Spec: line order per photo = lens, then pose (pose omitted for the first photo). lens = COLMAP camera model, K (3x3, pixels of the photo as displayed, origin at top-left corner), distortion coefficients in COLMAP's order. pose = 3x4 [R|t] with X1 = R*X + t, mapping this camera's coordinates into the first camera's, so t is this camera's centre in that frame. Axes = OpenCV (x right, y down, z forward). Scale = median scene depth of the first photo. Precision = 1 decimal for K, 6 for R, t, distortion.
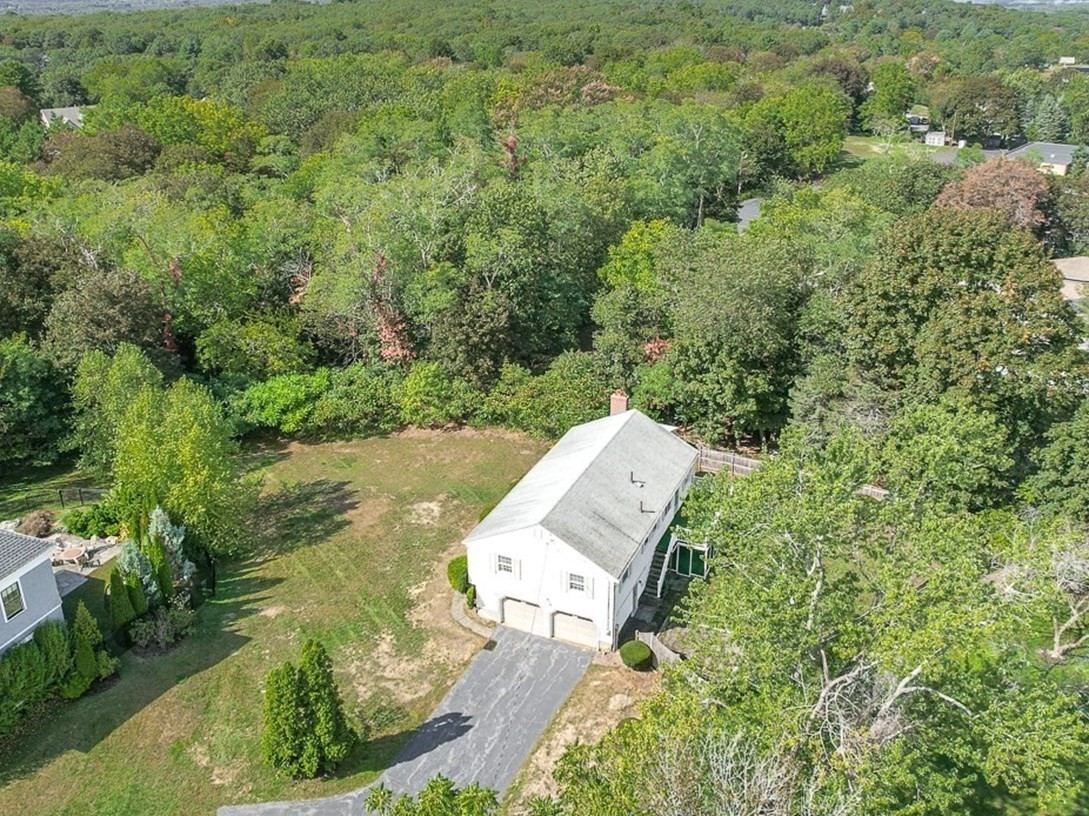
lens RADIAL K [[890.6, 0, 545.1], [0, 890.6, 403.0], [0, 0, 1]] dist [-0.003753, 0.005117]
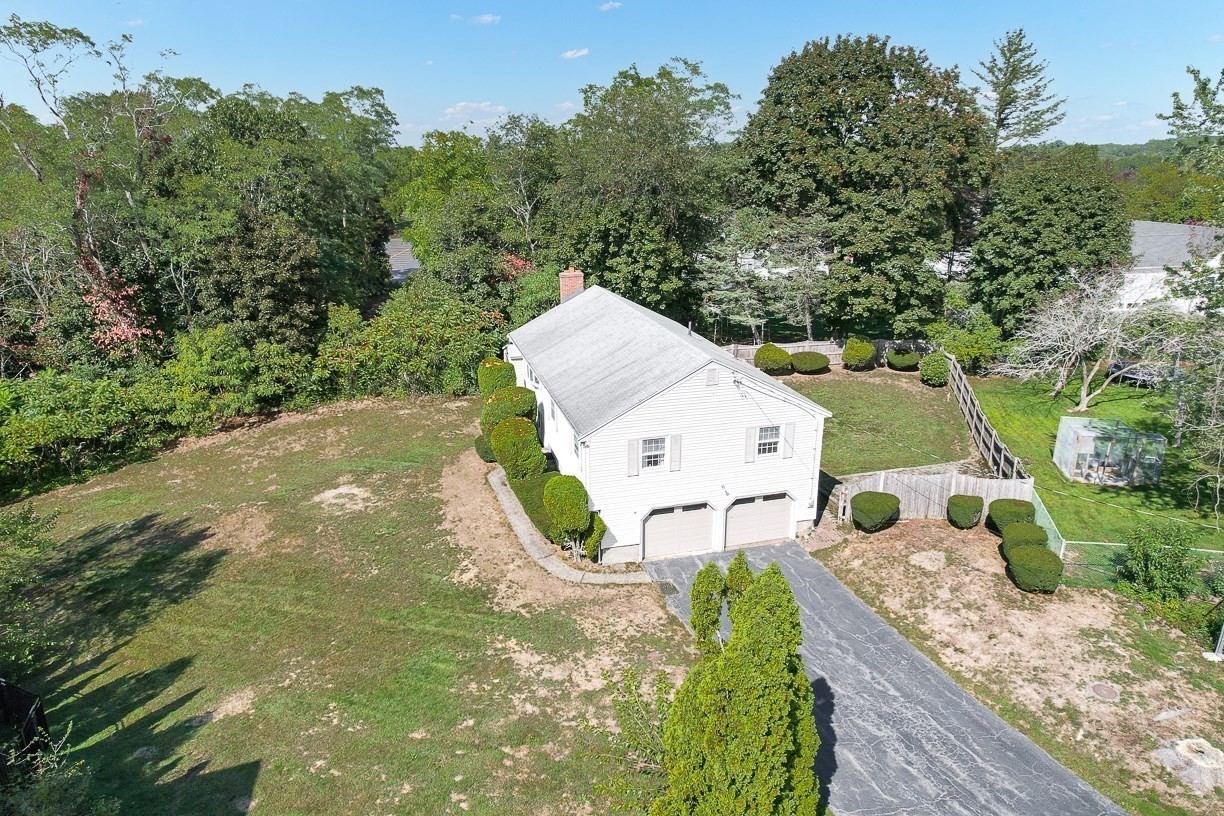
lens RADIAL K [[768.7, 0, 616.2], [0, 768.7, 417.0], [0, 0, 1]] dist [-0.034865, 0.002227]
pose [[0.768516, -0.207241, 0.605338, -0.257686], [0.261647, 0.965162, -0.001749, 0.101435], [-0.583887, 0.159729, 0.795967, 0.392632]]
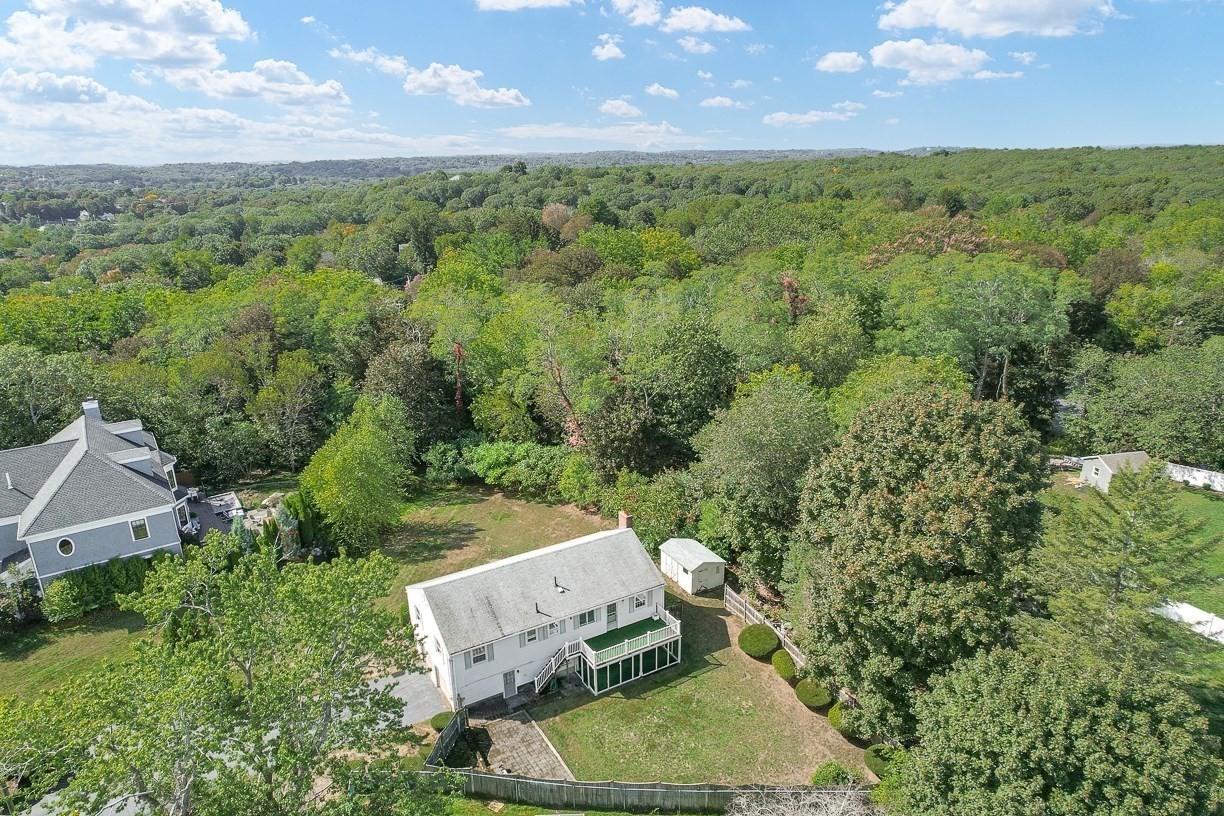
lens RADIAL K [[768.7, 0, 616.9], [0, 768.7, 407.6], [0, 0, 1]] dist [-0.034865, 0.002227]
pose [[0.822078, 0.175119, -0.541776, 0.470924], [-0.230000, 0.972574, -0.034630, -0.083665], [0.520853, 0.153077, 0.839809, 0.148410]]
